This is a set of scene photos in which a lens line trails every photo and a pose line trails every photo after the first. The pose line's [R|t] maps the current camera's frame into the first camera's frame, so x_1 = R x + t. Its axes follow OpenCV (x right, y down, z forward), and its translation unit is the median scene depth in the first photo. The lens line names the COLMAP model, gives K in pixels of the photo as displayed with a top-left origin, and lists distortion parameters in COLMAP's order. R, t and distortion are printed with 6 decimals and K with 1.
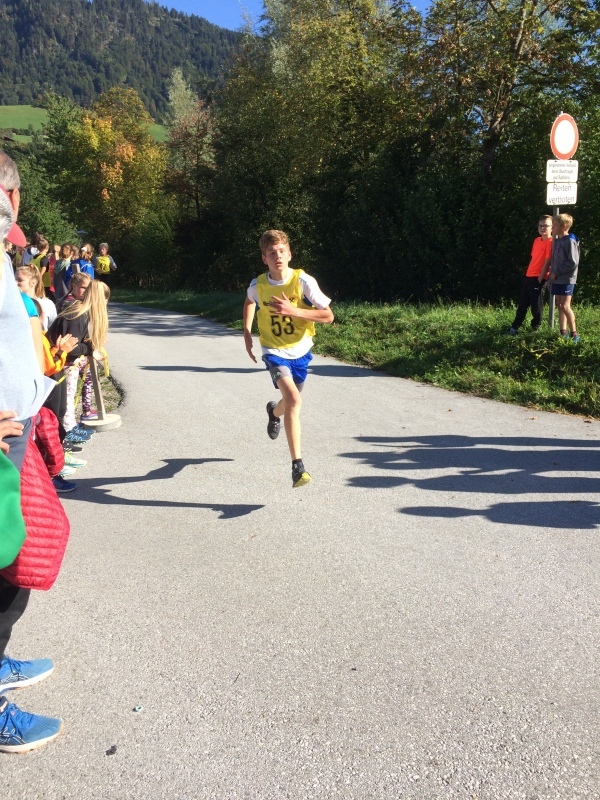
lens RADIAL K [[683.9, 0, 281.2], [0, 683.9, 383.5], [0, 0, 1]] dist [0.083827, -0.120801]
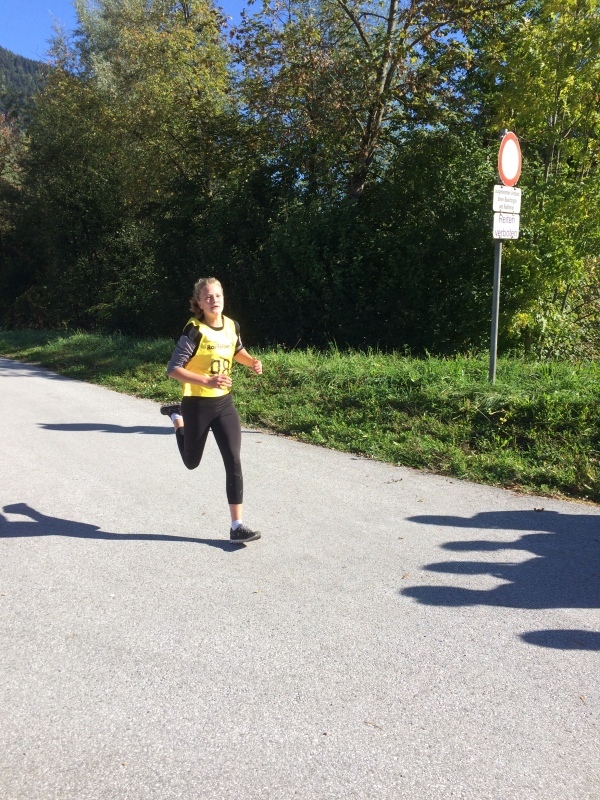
lens RADIAL K [[677.4, 0, 298.0], [0, 677.4, 377.0], [0, 0, 1]] dist [0.072222, -0.096215]
pose [[0.953425, -0.006333, 0.301564, -0.075165], [0.025738, 0.997841, -0.060418, -0.038202], [-0.300530, 0.065365, 0.951530, 0.244395]]
